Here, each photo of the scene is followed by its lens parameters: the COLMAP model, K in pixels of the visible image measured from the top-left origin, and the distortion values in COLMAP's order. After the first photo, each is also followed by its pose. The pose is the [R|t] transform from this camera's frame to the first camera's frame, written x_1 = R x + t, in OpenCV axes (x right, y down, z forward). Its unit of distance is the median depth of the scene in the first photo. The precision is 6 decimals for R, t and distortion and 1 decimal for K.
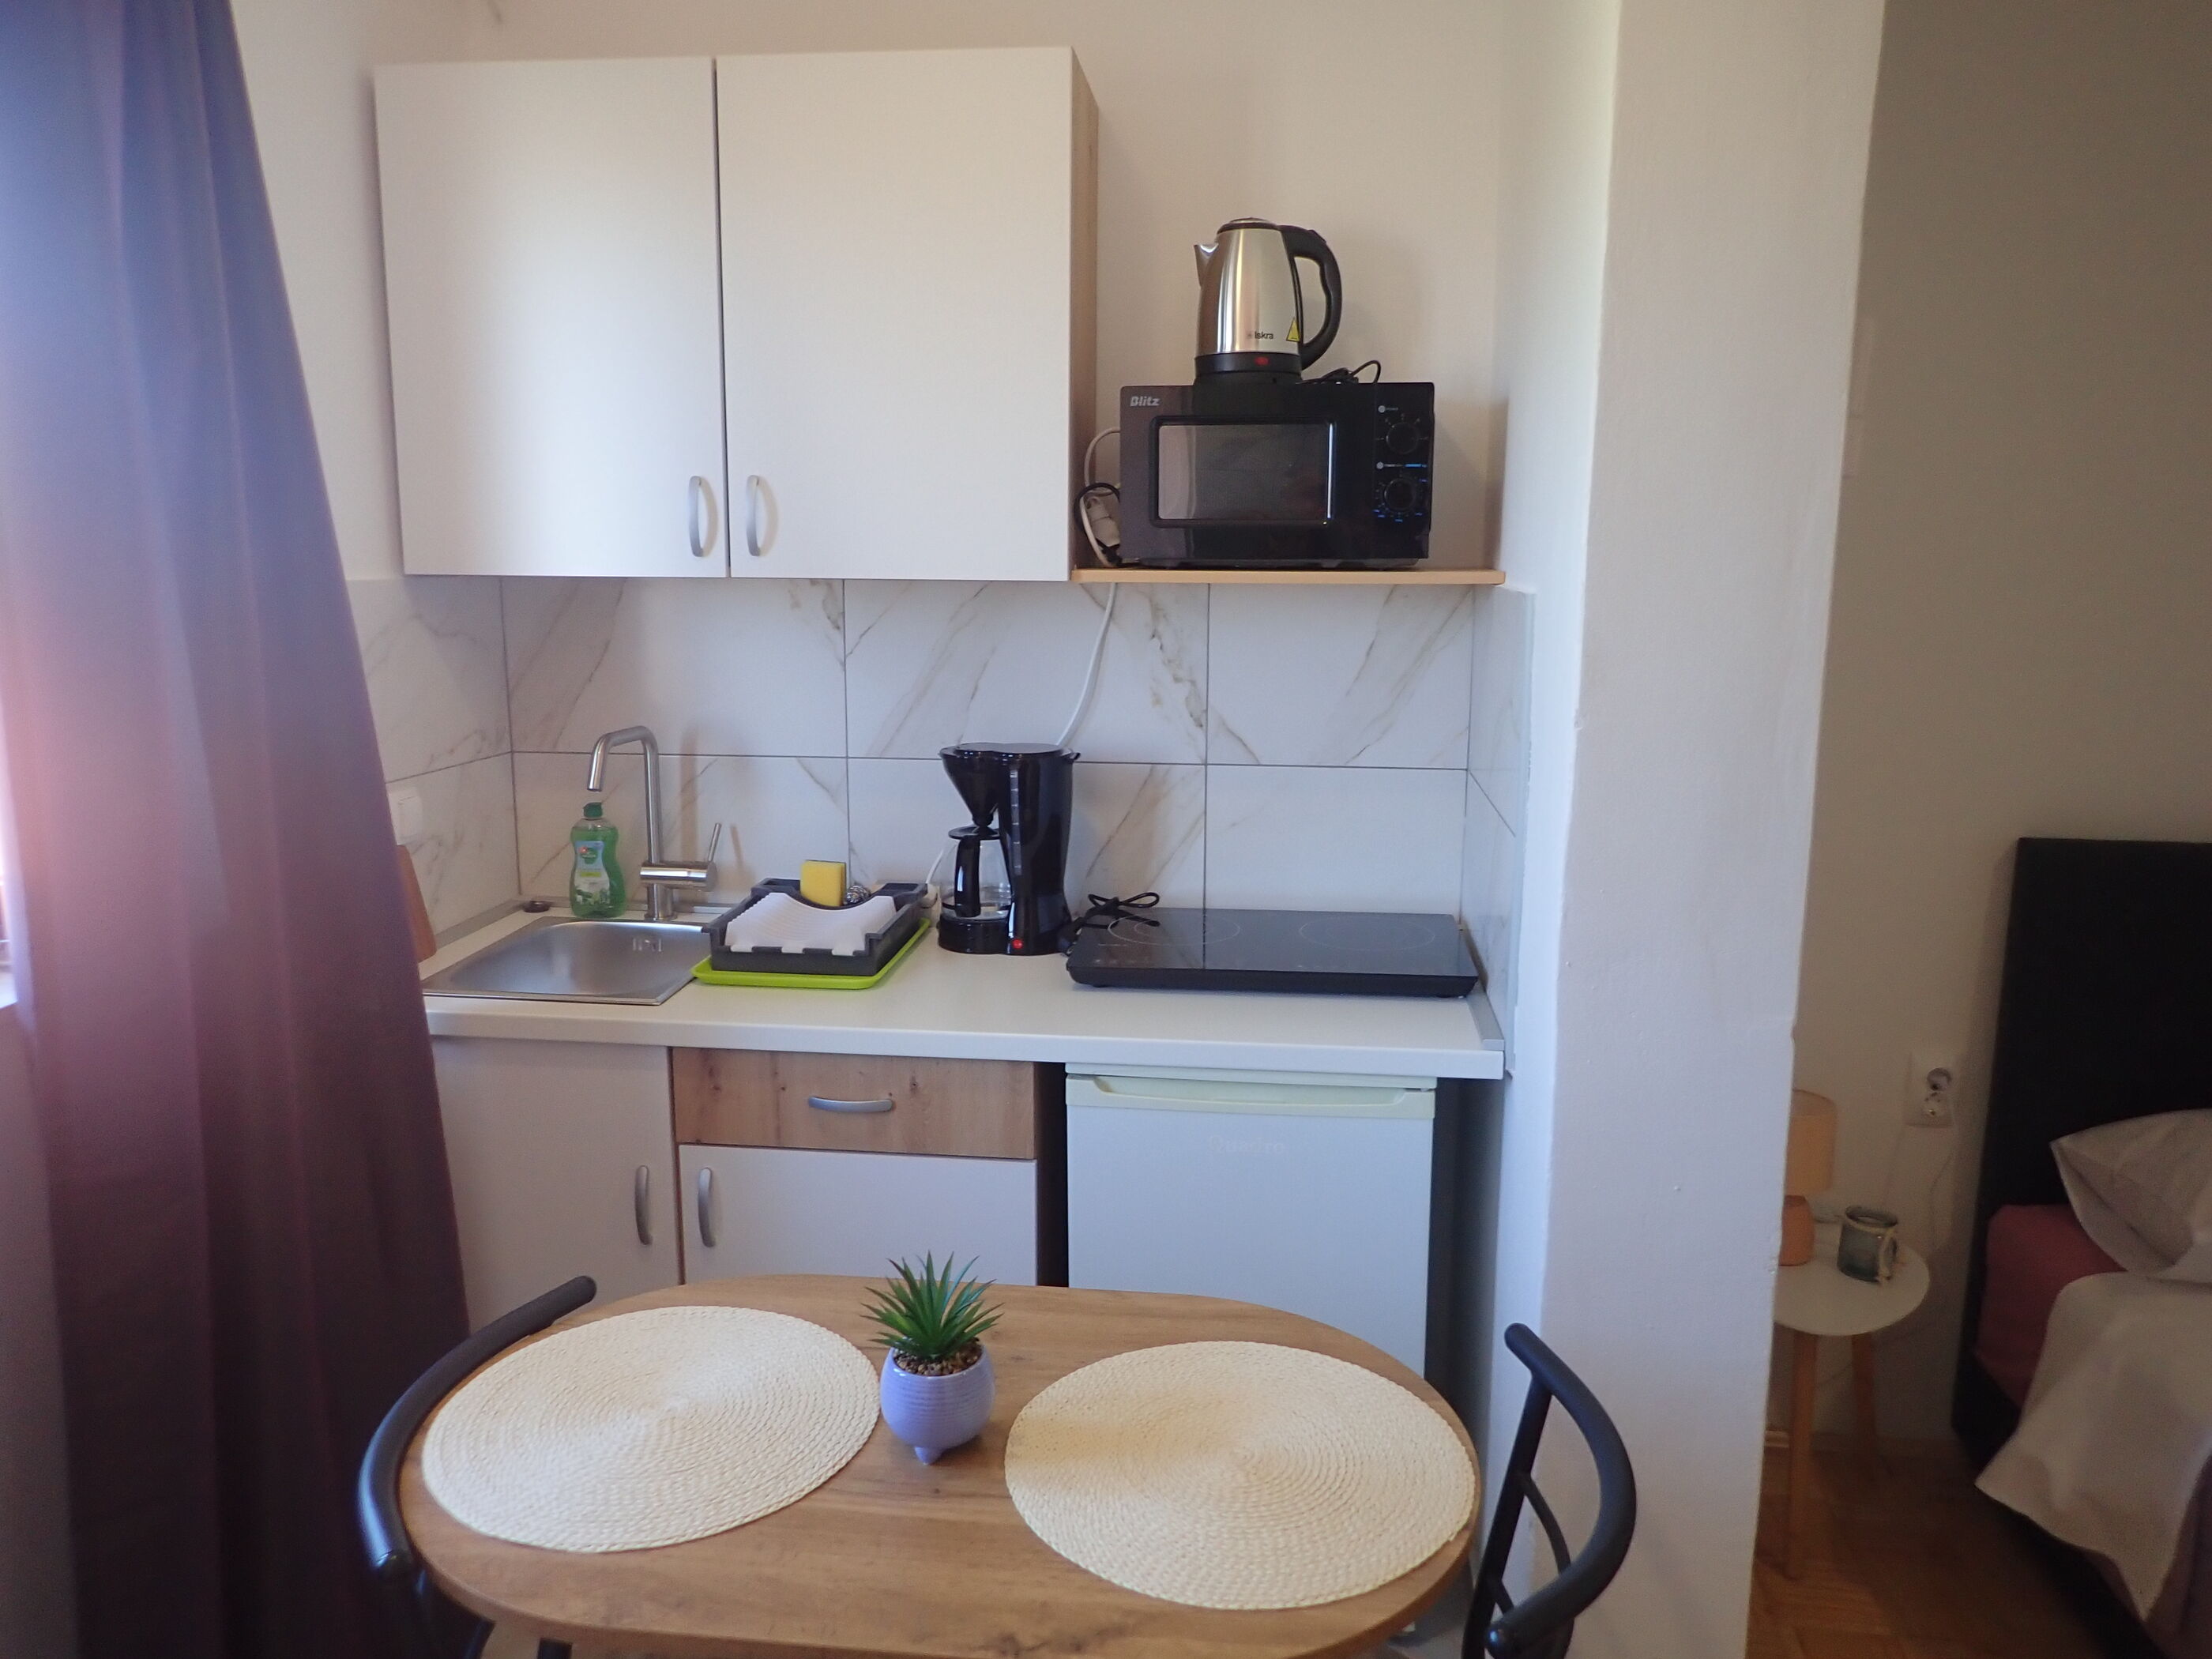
lens RADIAL K [[1616.3, 0, 1104.3], [0, 1616.3, 826.8], [0, 0, 1]] dist [0.000776, -0.003305]
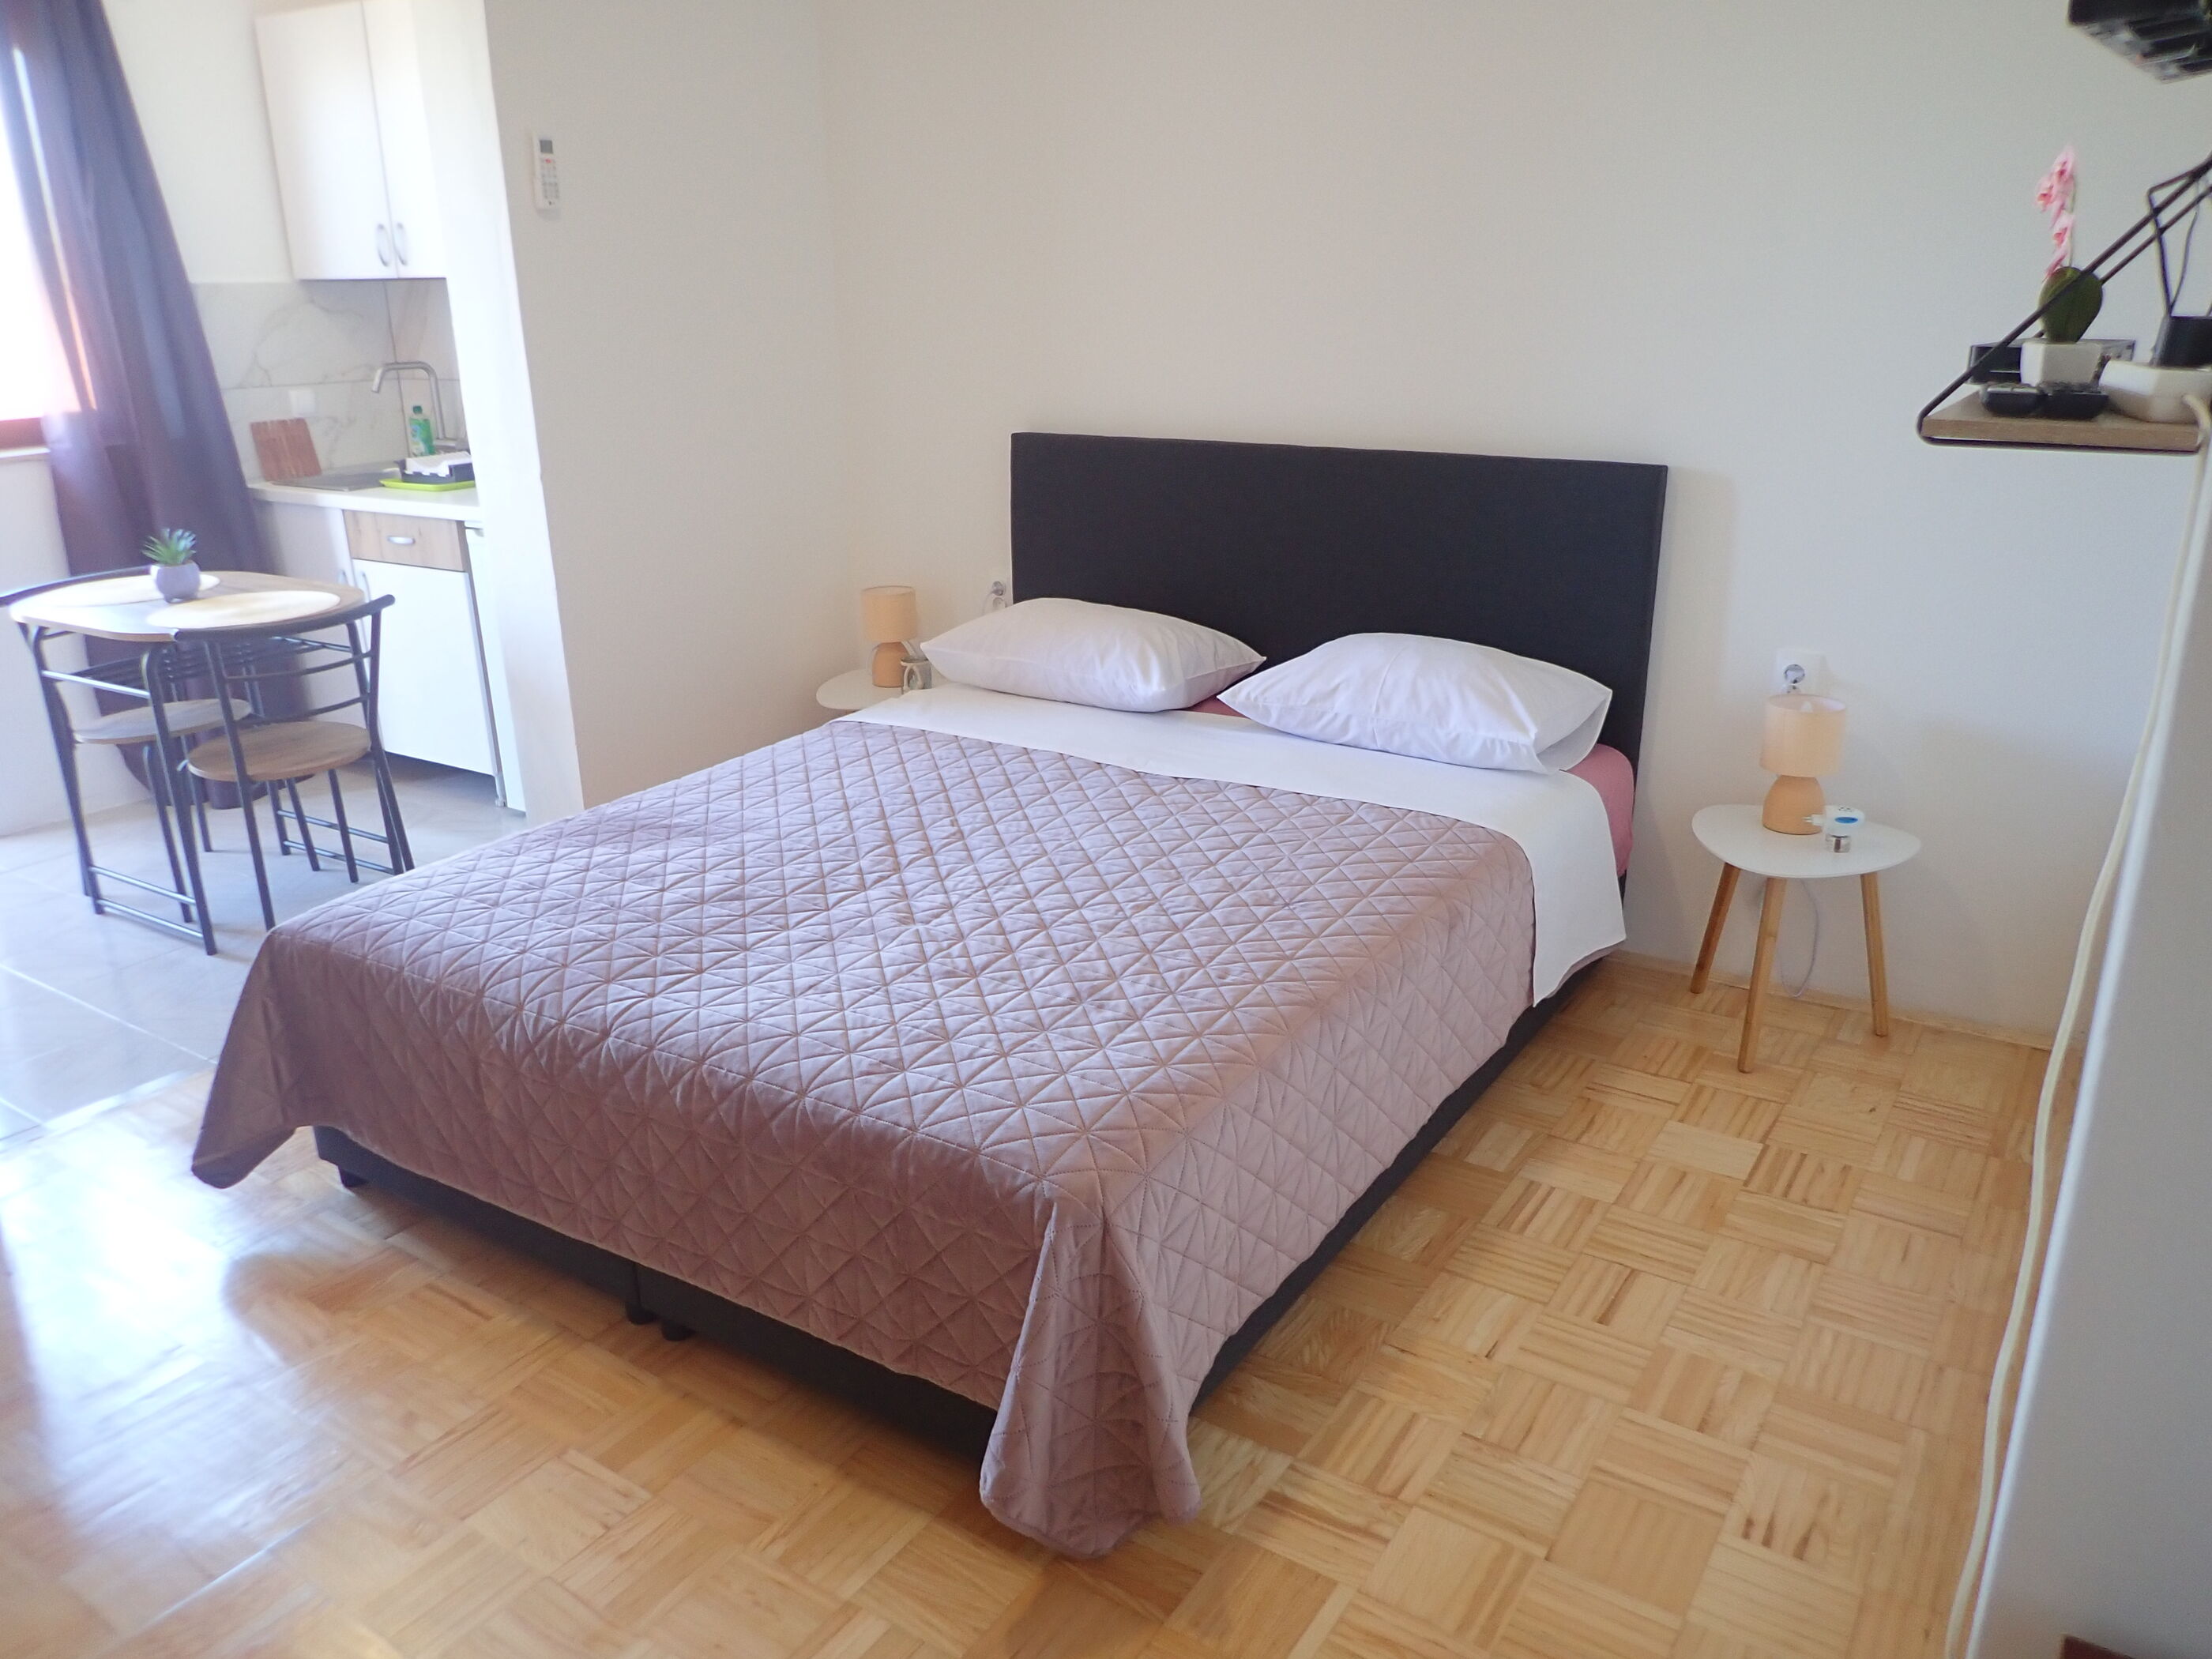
lens RADIAL K [[1634.1, 0, 1104.5], [0, 1634.1, 843.3], [0, 0, 1]] dist [0.003884, 0.002231]
pose [[0.901136, 0.124904, -0.415154, 1.476387], [-0.058187, 0.983780, 0.169681, 0.137198], [0.429614, -0.128750, 0.893787, -0.502982]]
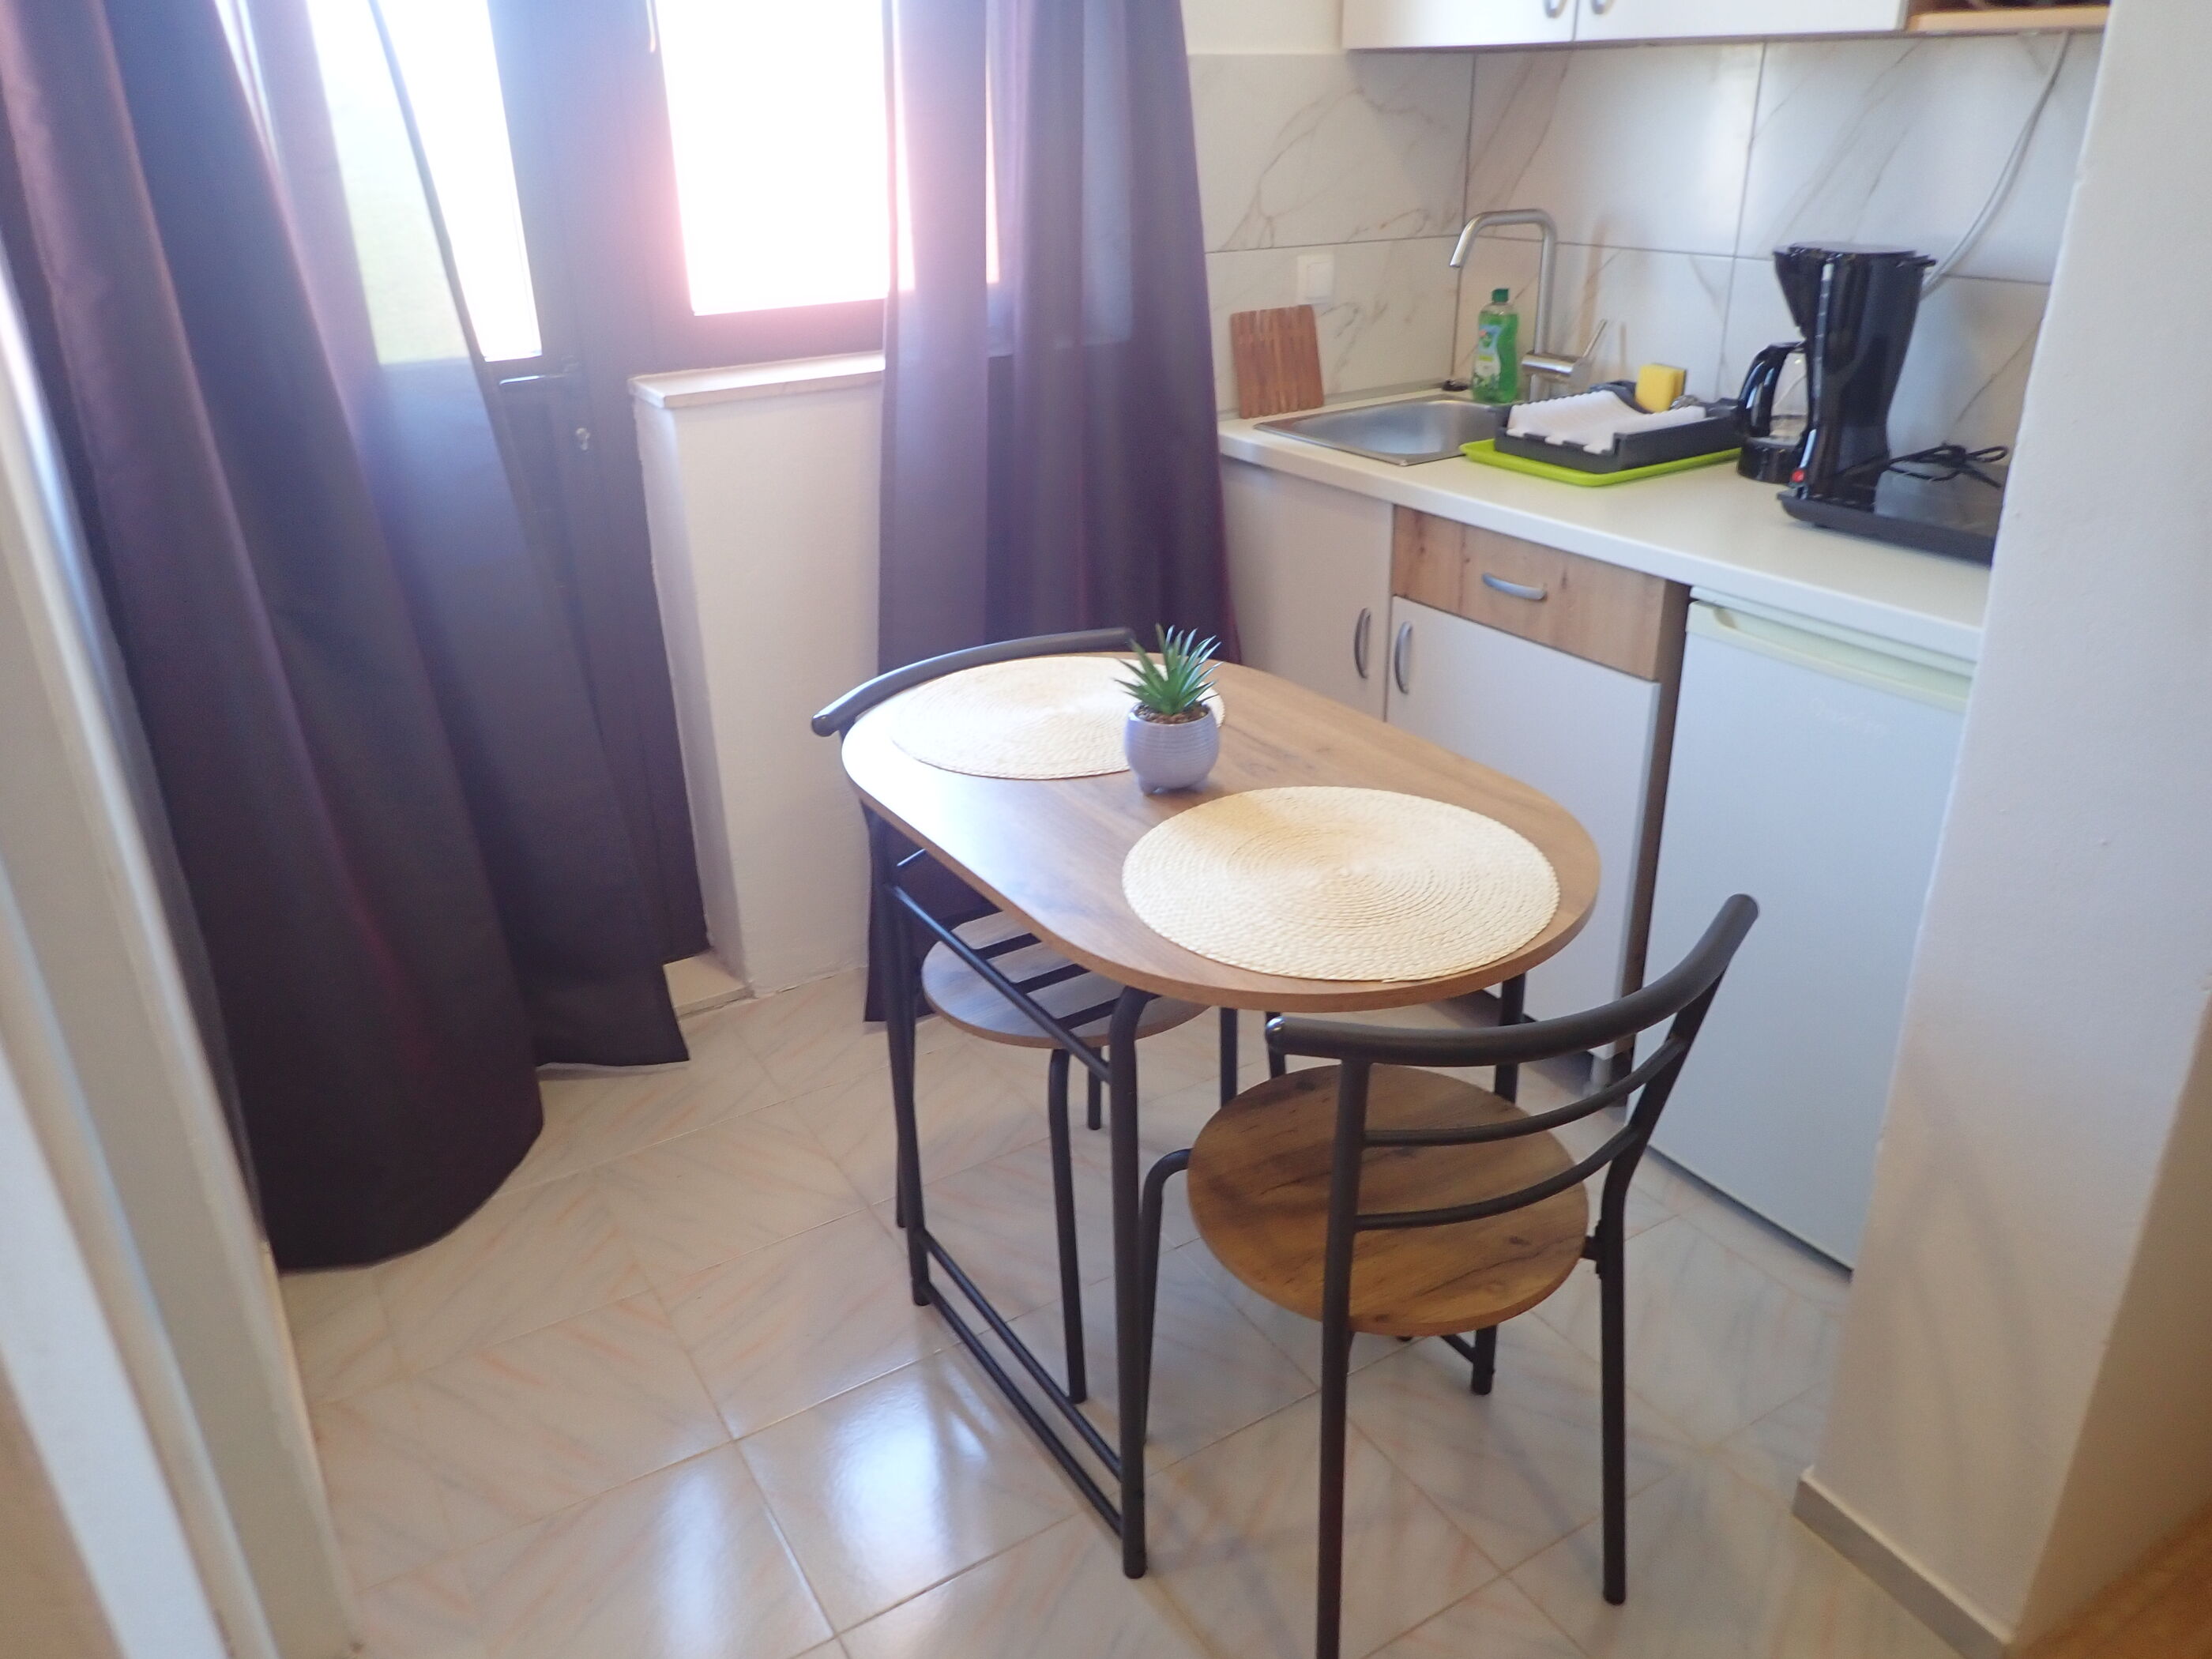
lens RADIAL K [[1616.3, 0, 1104.3], [0, 1616.3, 826.8], [0, 0, 1]] dist [0.000776, -0.003305]
pose [[0.639743, 0.308187, -0.704095, 0.423497], [-0.117402, 0.944521, 0.306751, 0.027763], [0.759569, -0.113580, 0.640433, 0.112271]]
